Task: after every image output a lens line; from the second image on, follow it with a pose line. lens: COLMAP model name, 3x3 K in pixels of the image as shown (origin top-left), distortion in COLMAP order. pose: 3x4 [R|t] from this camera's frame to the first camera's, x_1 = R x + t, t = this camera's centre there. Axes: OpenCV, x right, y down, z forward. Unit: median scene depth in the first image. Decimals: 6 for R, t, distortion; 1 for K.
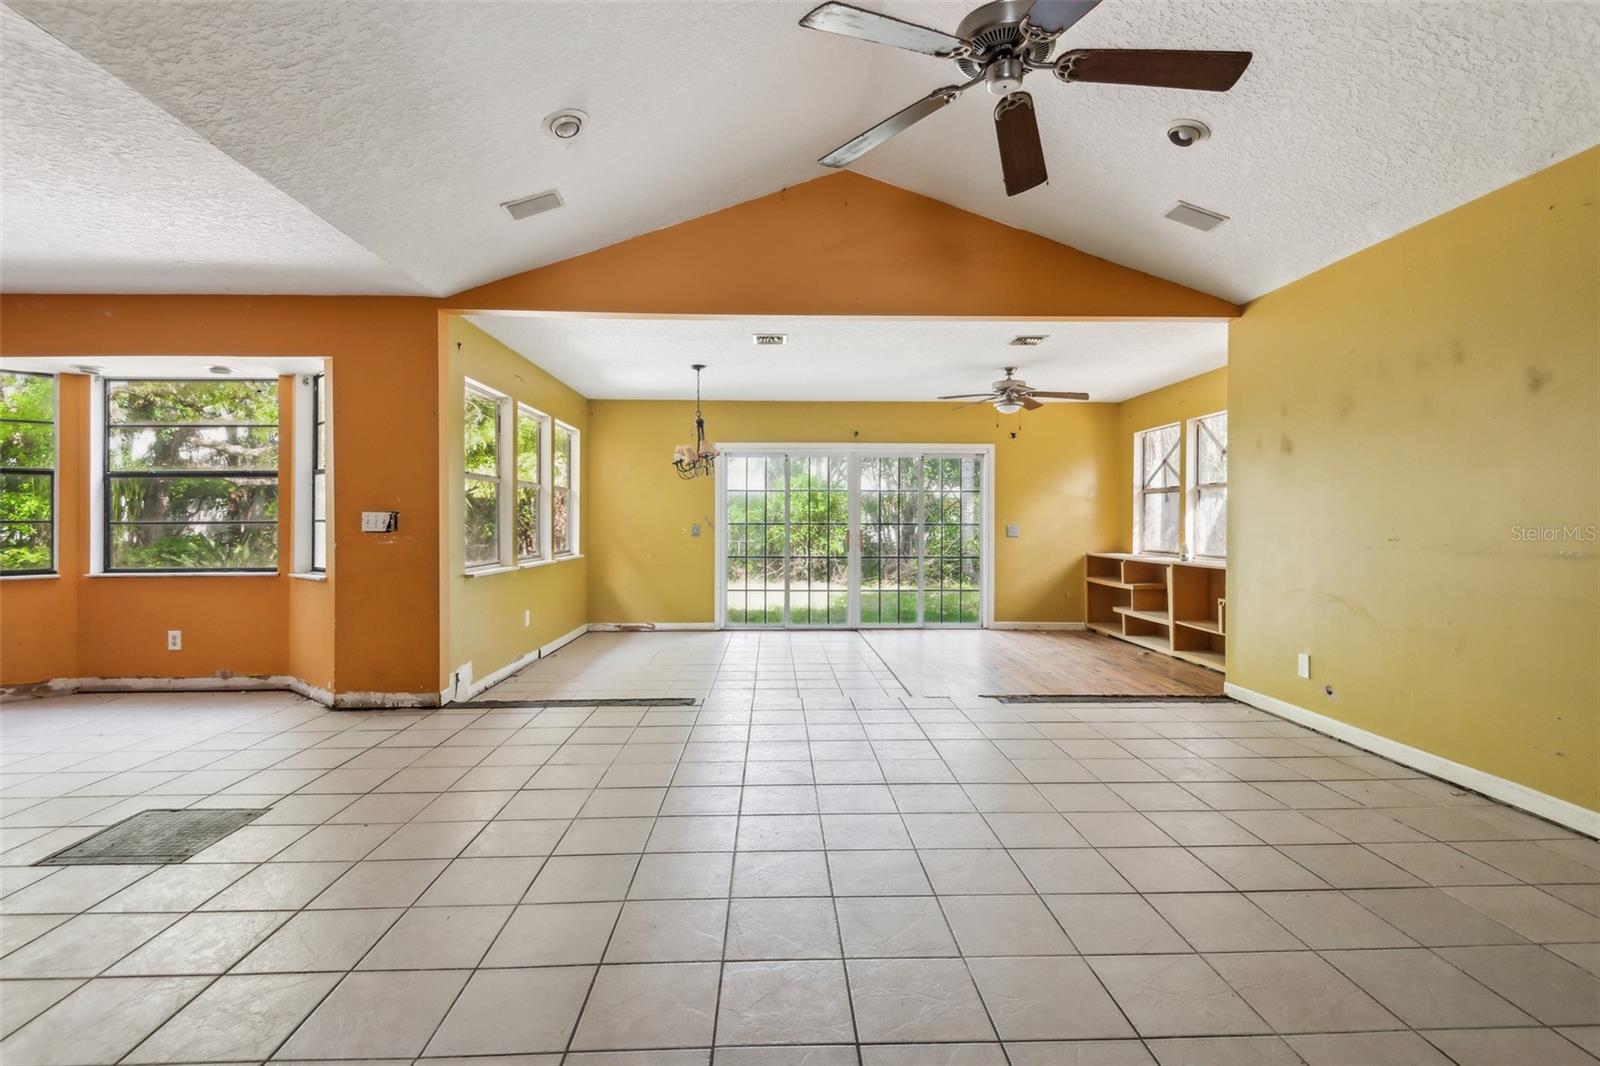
lens RADIAL K [[728.2, 0, 797.3], [0, 728.2, 523.3], [0, 0, 1]] dist [0.046812, -0.033419]
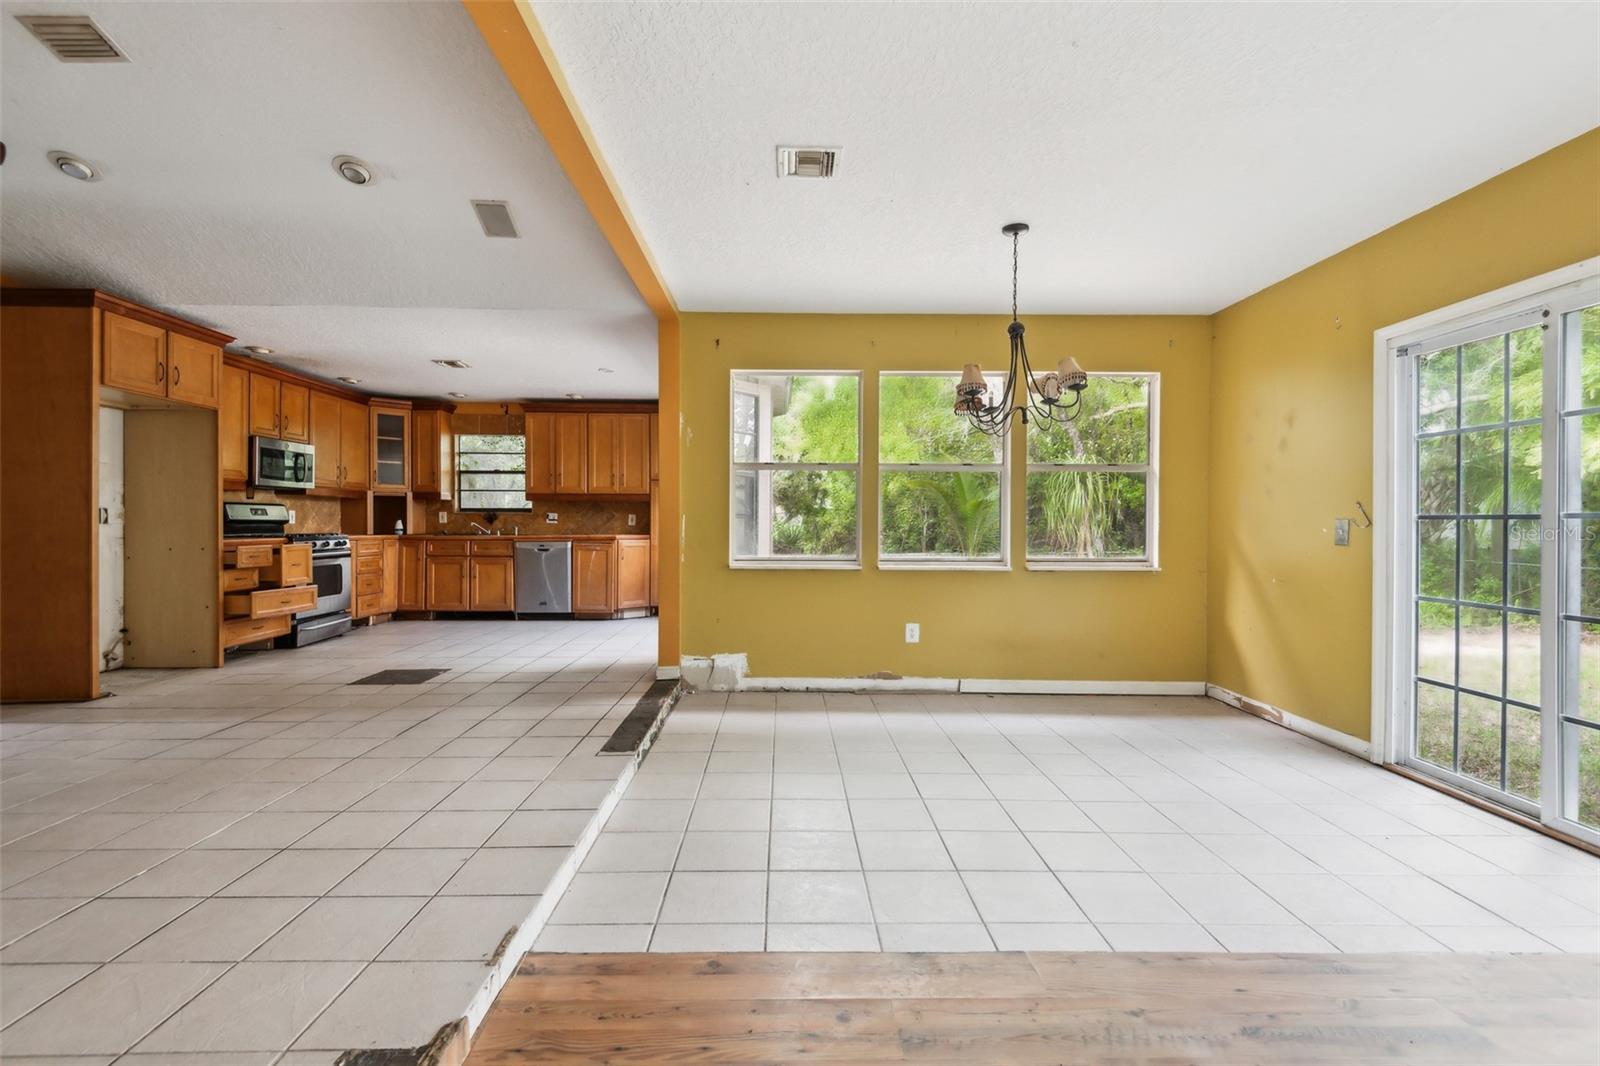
lens RADIAL K [[735.1, 0, 799.4], [0, 735.1, 523.0], [0, 0, 1]] dist [0.046184, -0.035678]
pose [[-0.014431, -0.000922, -0.999895, 0.558622], [-0.007400, 0.999972, -0.000815, 0.011479], [0.999868, 0.007388, -0.014437, 1.101715]]
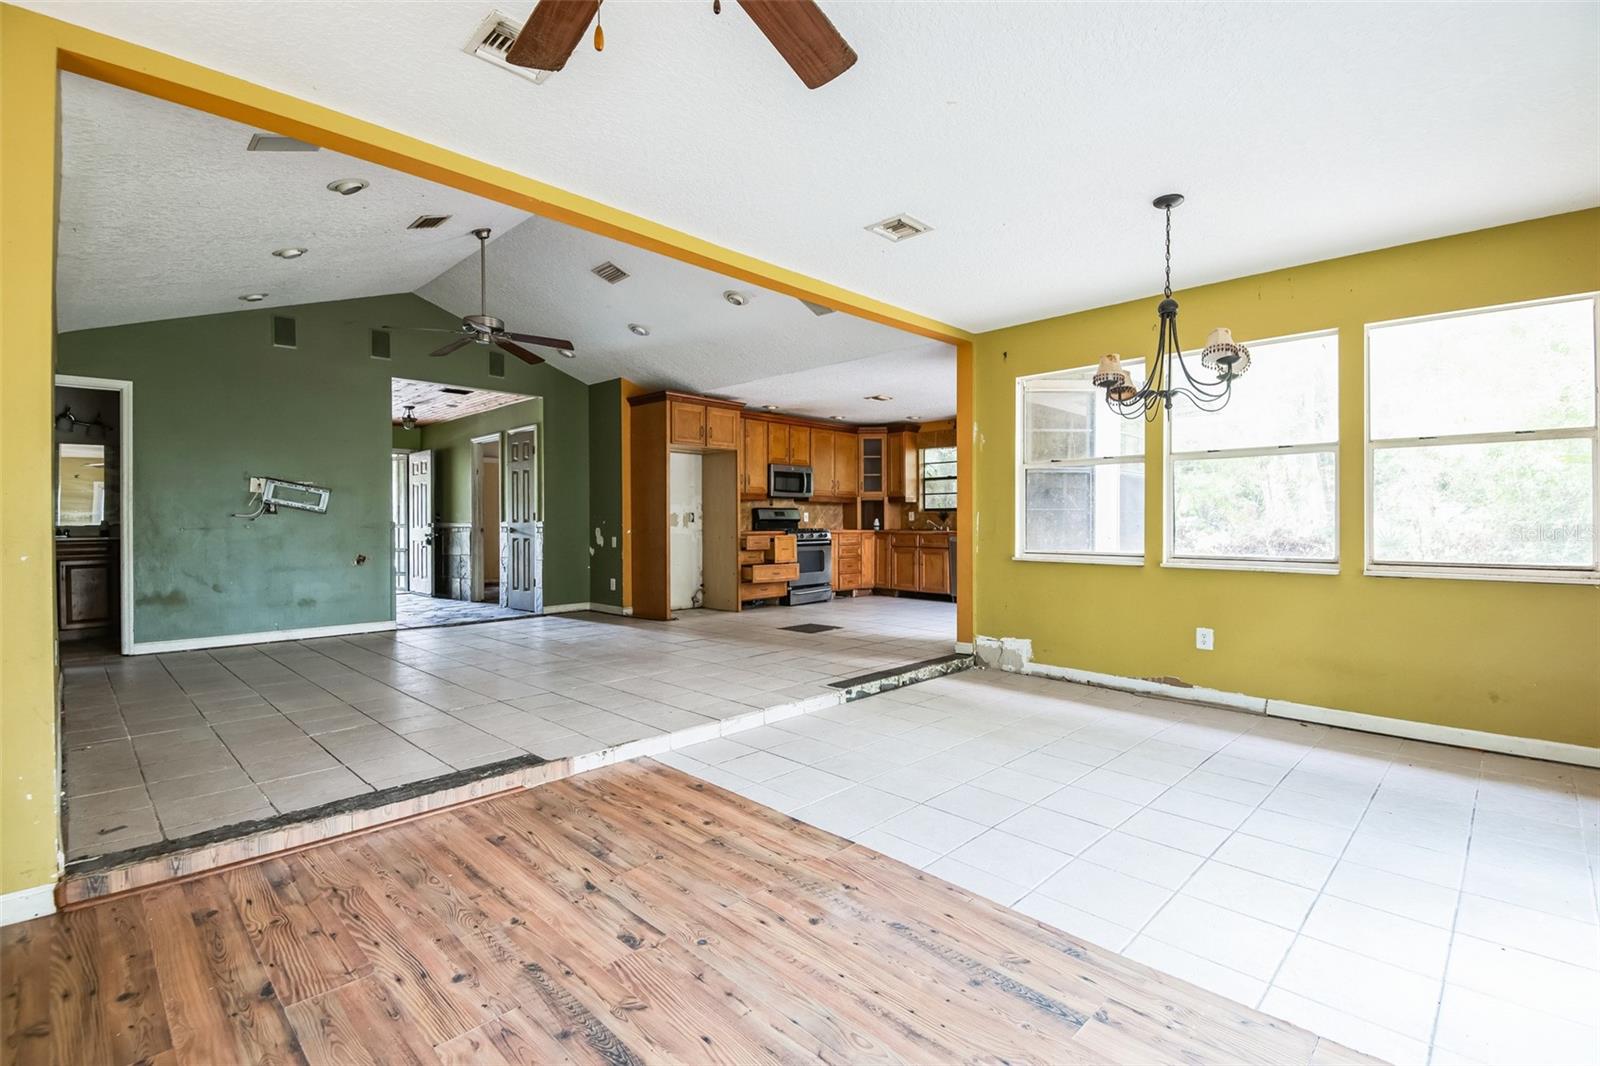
lens RADIAL K [[728.2, 0, 797.3], [0, 728.2, 523.3], [0, 0, 1]] dist [0.046812, -0.033419]
pose [[-0.728989, 0.002531, -0.684521, 0.539288], [-0.001075, 0.999988, 0.004843, 0.013289], [0.684525, 0.004266, -0.728977, 1.567222]]
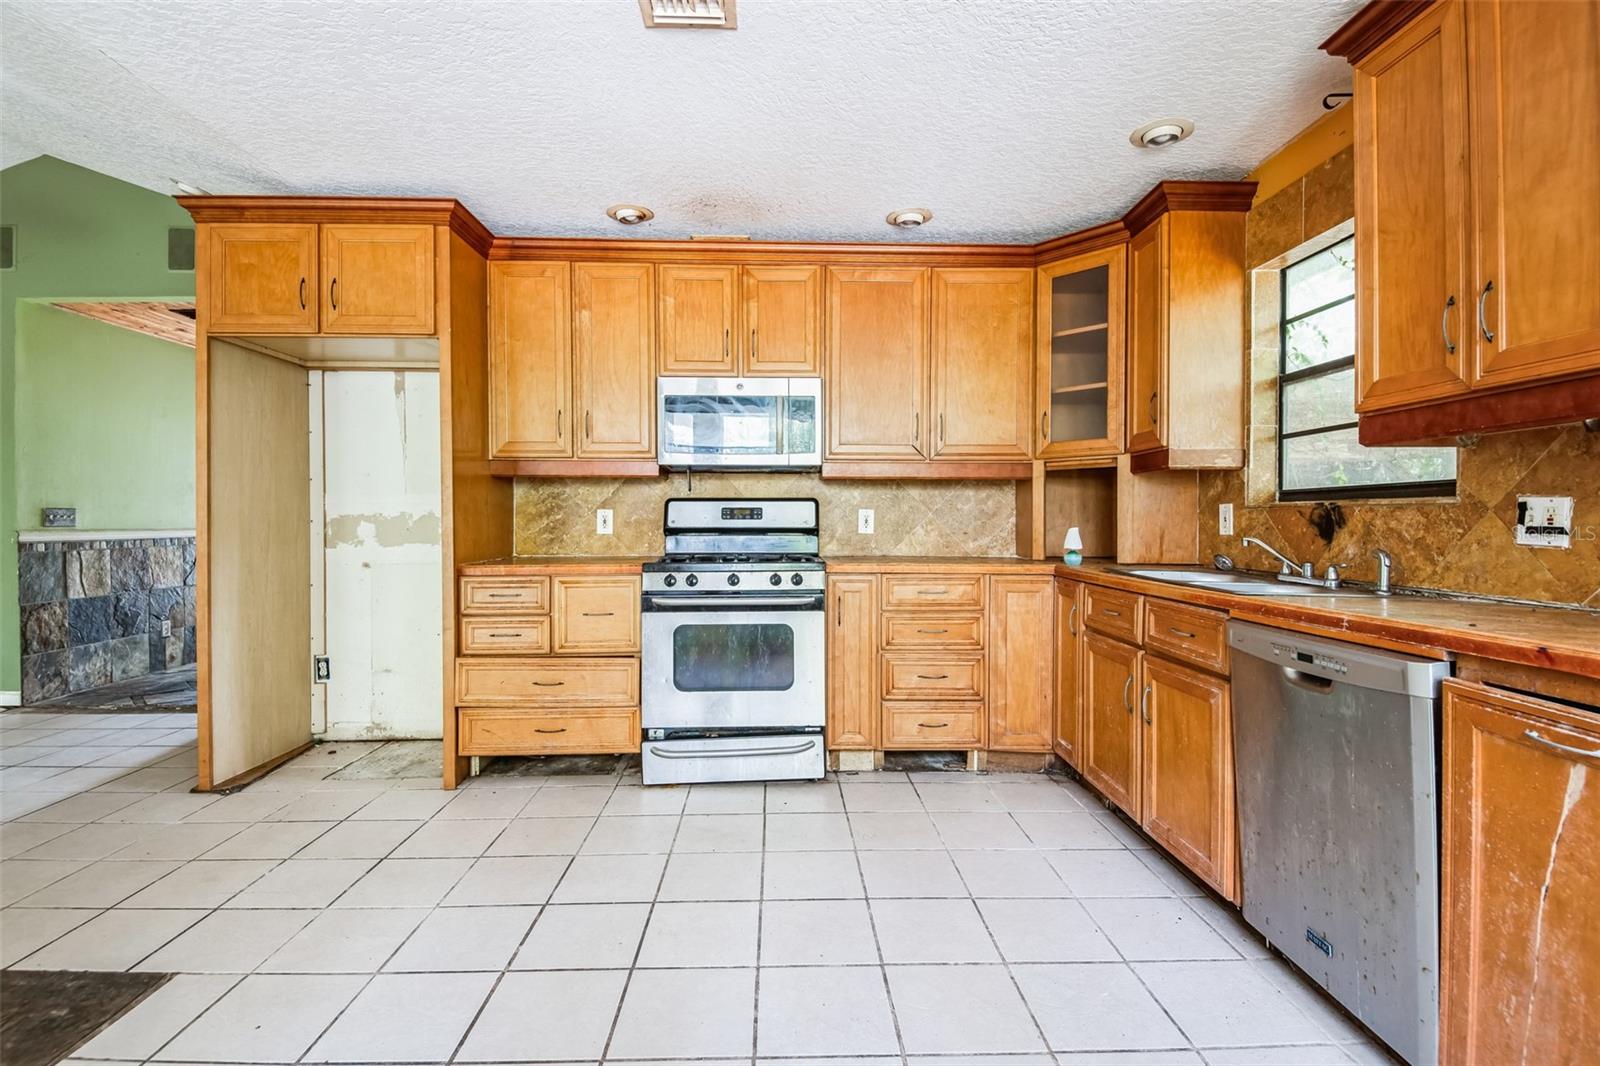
lens RADIAL K [[728.2, 0, 797.3], [0, 728.2, 523.3], [0, 0, 1]] dist [0.046812, -0.033419]
pose [[-0.999860, -0.000755, 0.016735, -0.822833], [-0.000580, 0.999945, 0.010462, 0.000184], [-0.016742, 0.010451, -0.999805, 0.848330]]
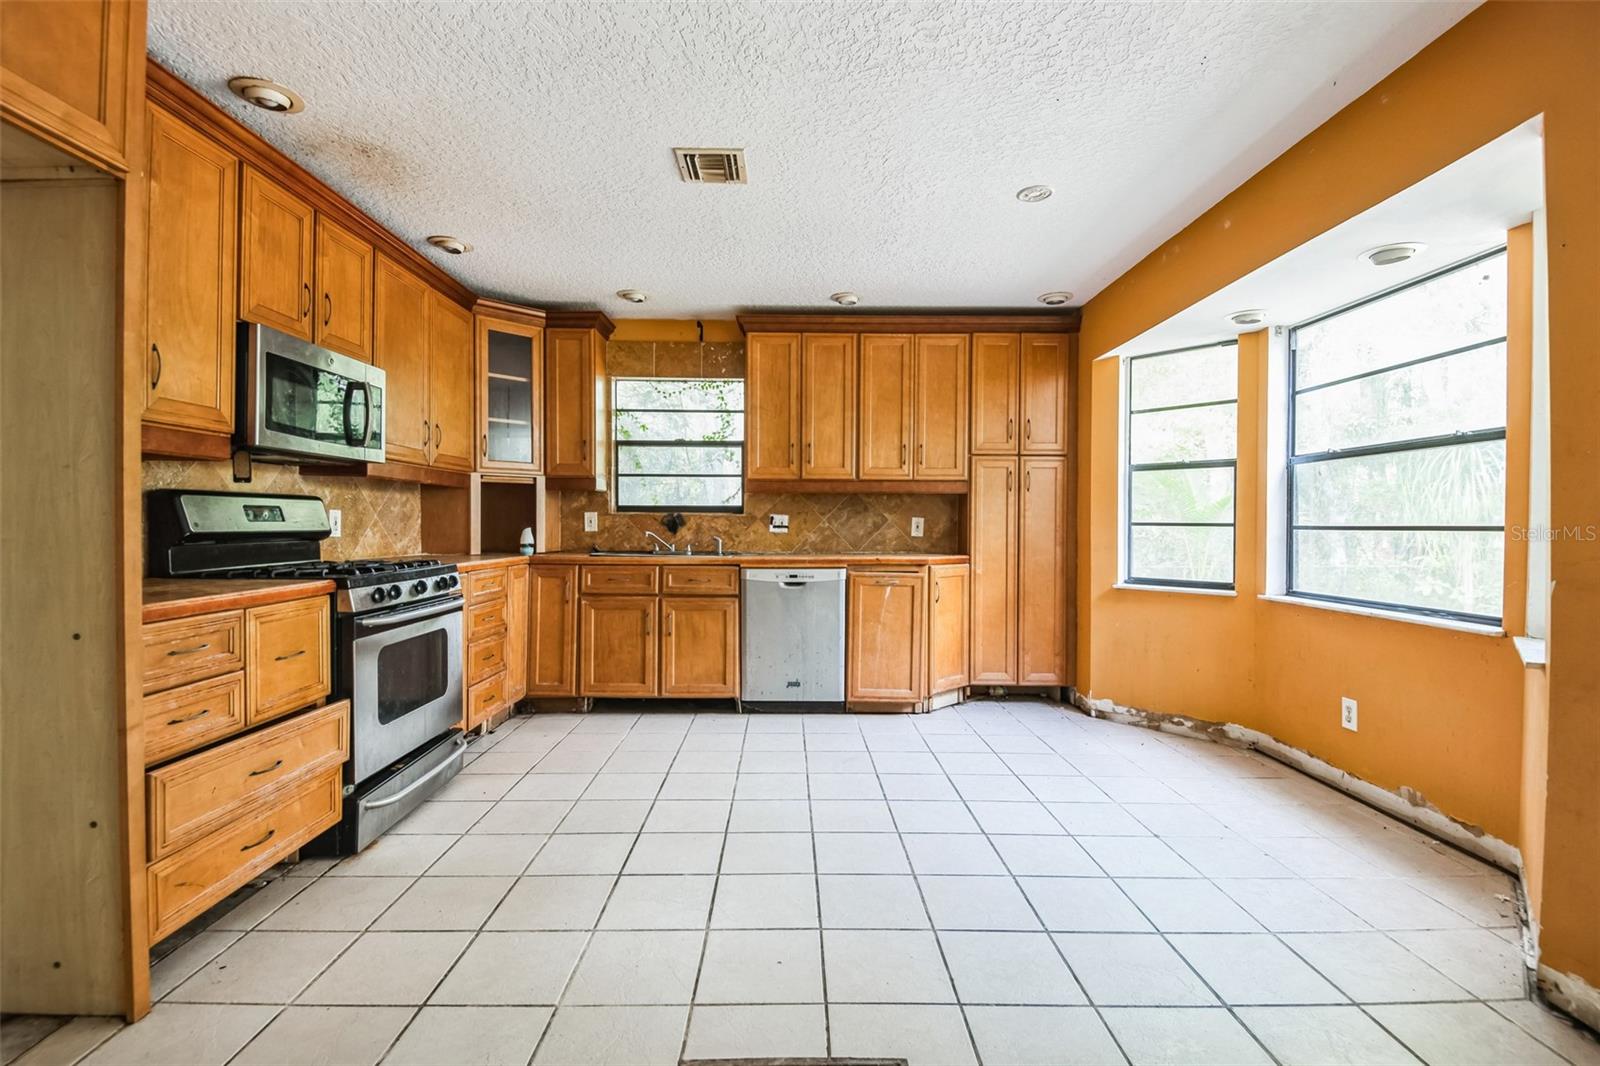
lens RADIAL K [[728.2, 0, 797.3], [0, 728.2, 523.3], [0, 0, 1]] dist [0.046812, -0.033419]
pose [[-0.028628, 0.001888, -0.999588, -0.198375], [-0.010716, 0.999940, 0.002195, -0.000060], [0.999533, 0.010774, -0.028606, 0.545970]]
